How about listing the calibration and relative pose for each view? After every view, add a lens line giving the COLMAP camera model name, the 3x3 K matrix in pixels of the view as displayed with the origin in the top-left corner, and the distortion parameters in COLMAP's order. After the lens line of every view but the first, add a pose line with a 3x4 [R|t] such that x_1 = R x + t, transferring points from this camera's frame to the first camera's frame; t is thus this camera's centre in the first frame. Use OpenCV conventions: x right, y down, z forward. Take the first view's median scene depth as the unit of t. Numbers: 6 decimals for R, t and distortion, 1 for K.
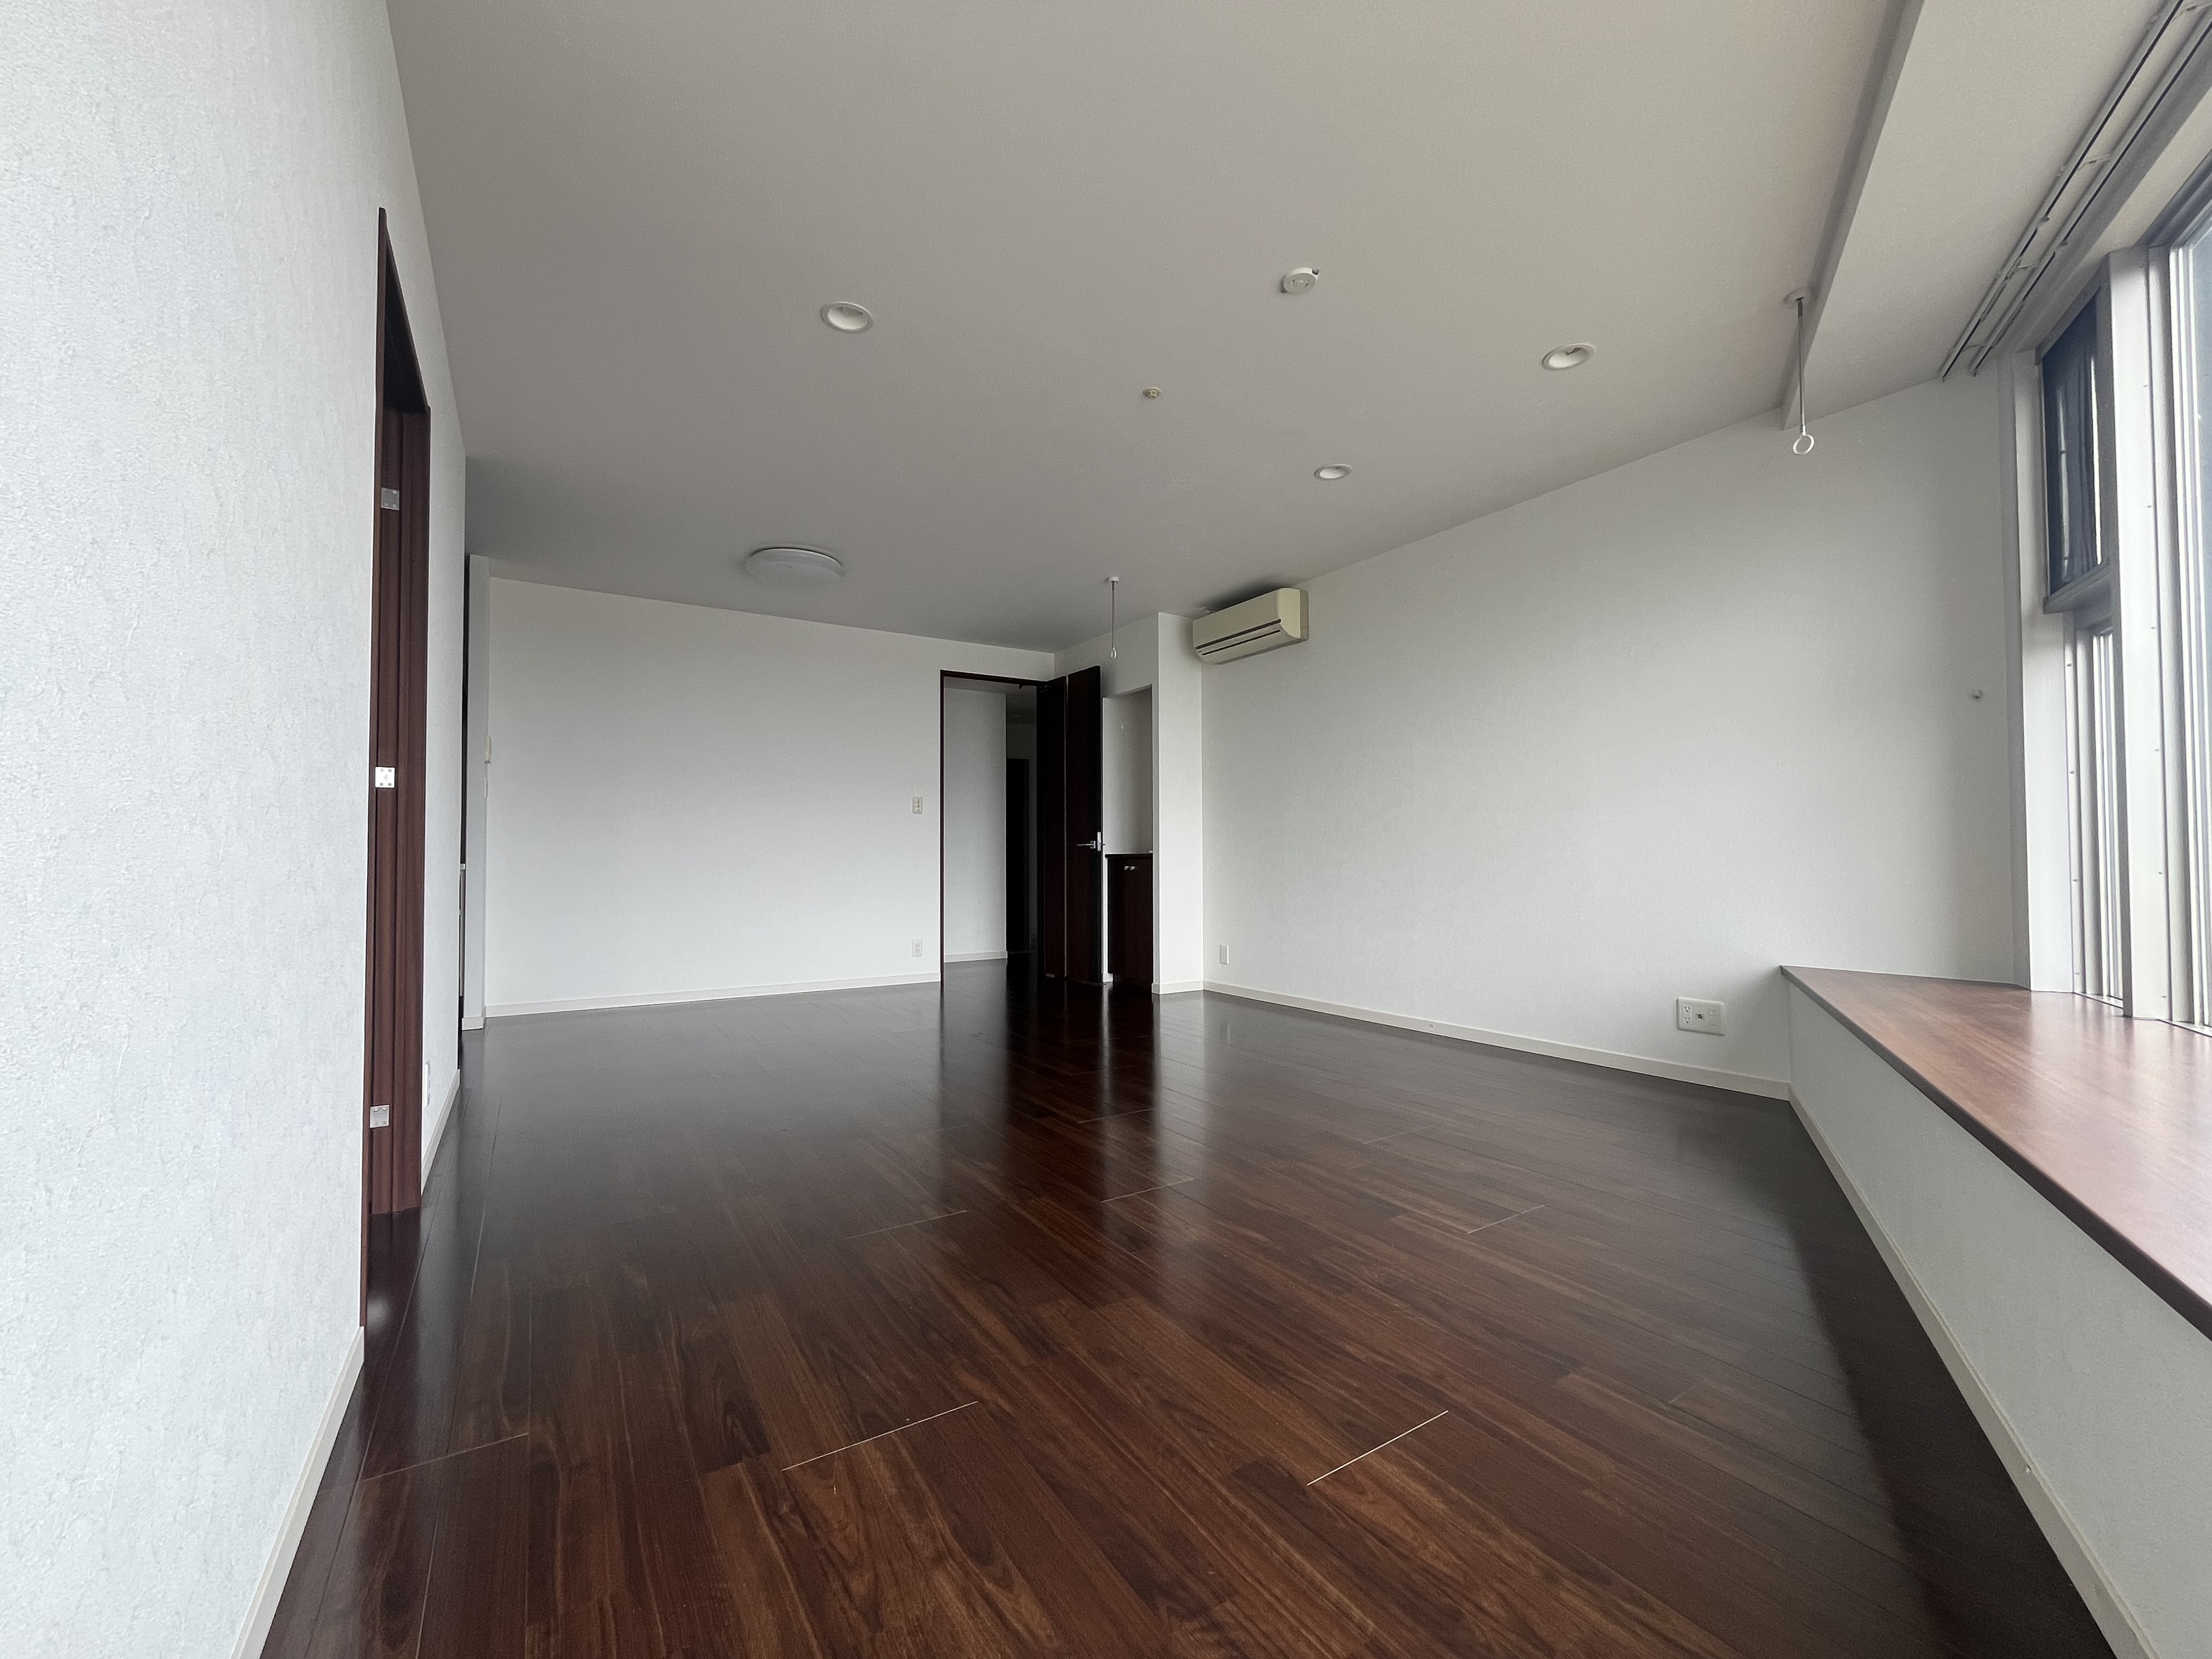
lens RADIAL K [[900.0, 0, 1103.7], [0, 900.0, 837.5], [0, 0, 1]] dist [0.001048, 0.000724]
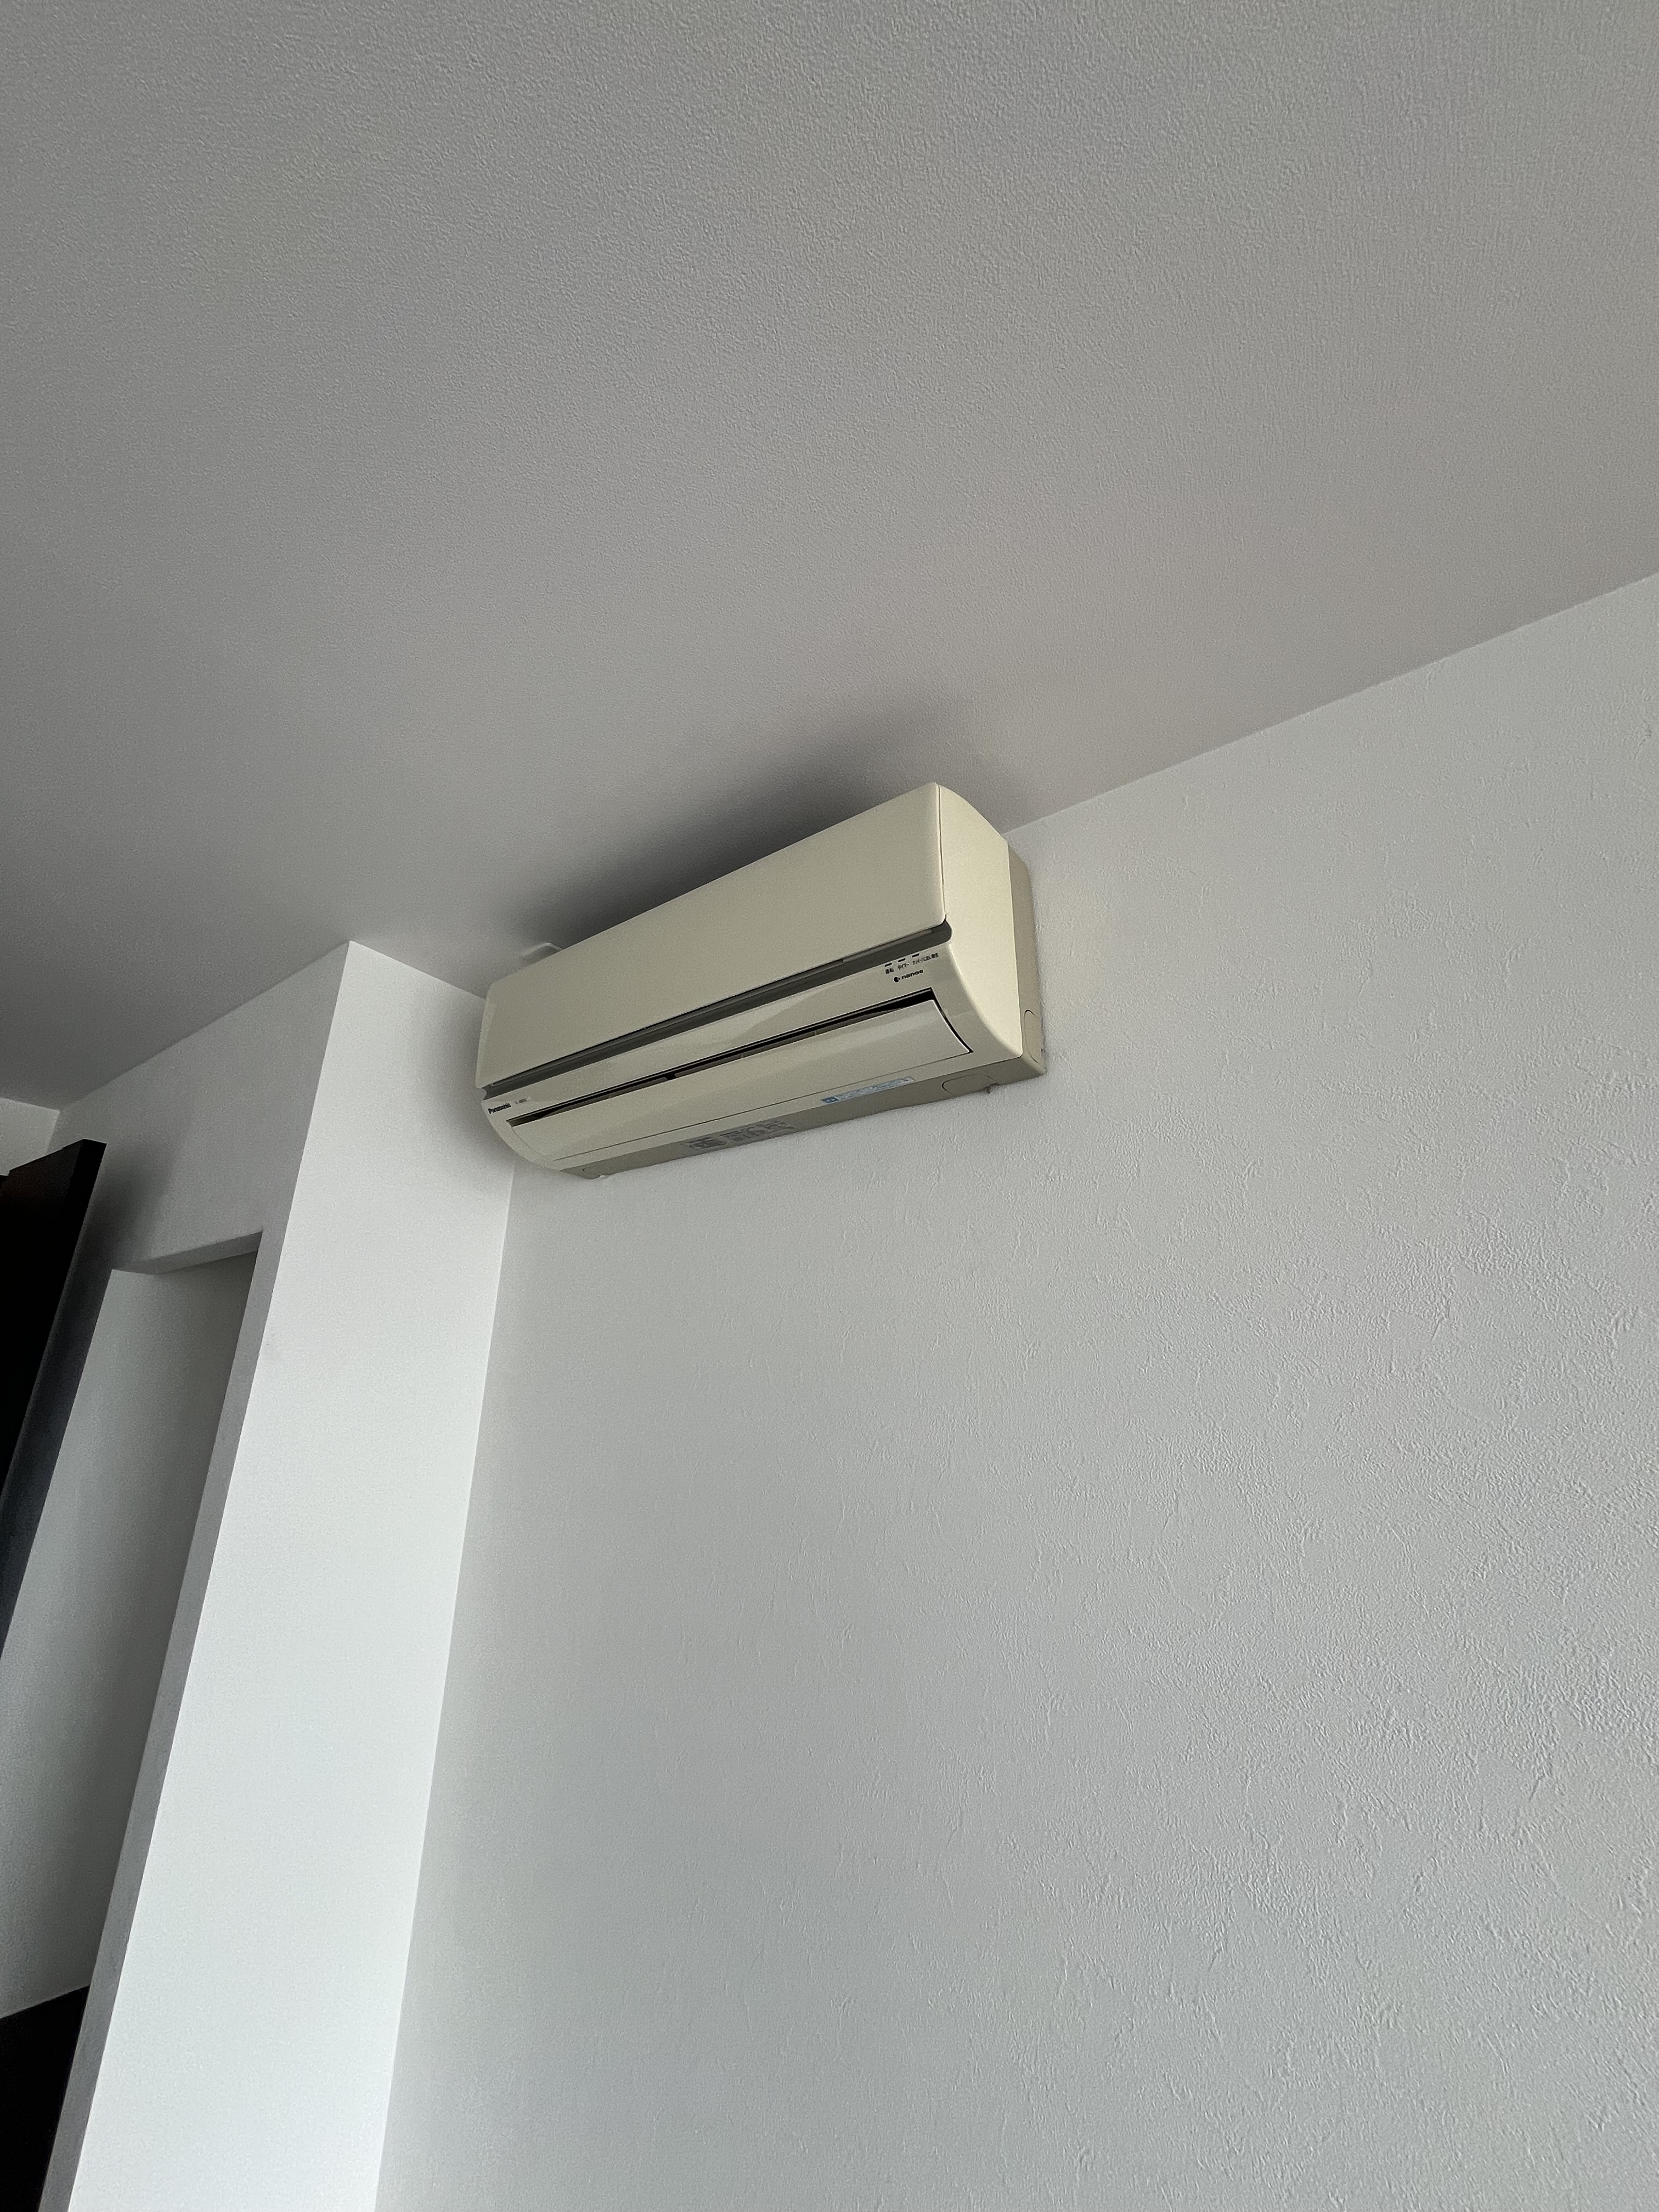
lens RADIAL K [[900.0, 0, 826.1], [0, 900.0, 1106.3], [0, 0, 1]] dist [0.001048, 0.000724]
pose [[0.923178, 0.143812, 0.356455, 0.099797], [-0.019495, 0.943694, -0.330245, -0.131372], [-0.383878, 0.297926, 0.874001, 0.757623]]
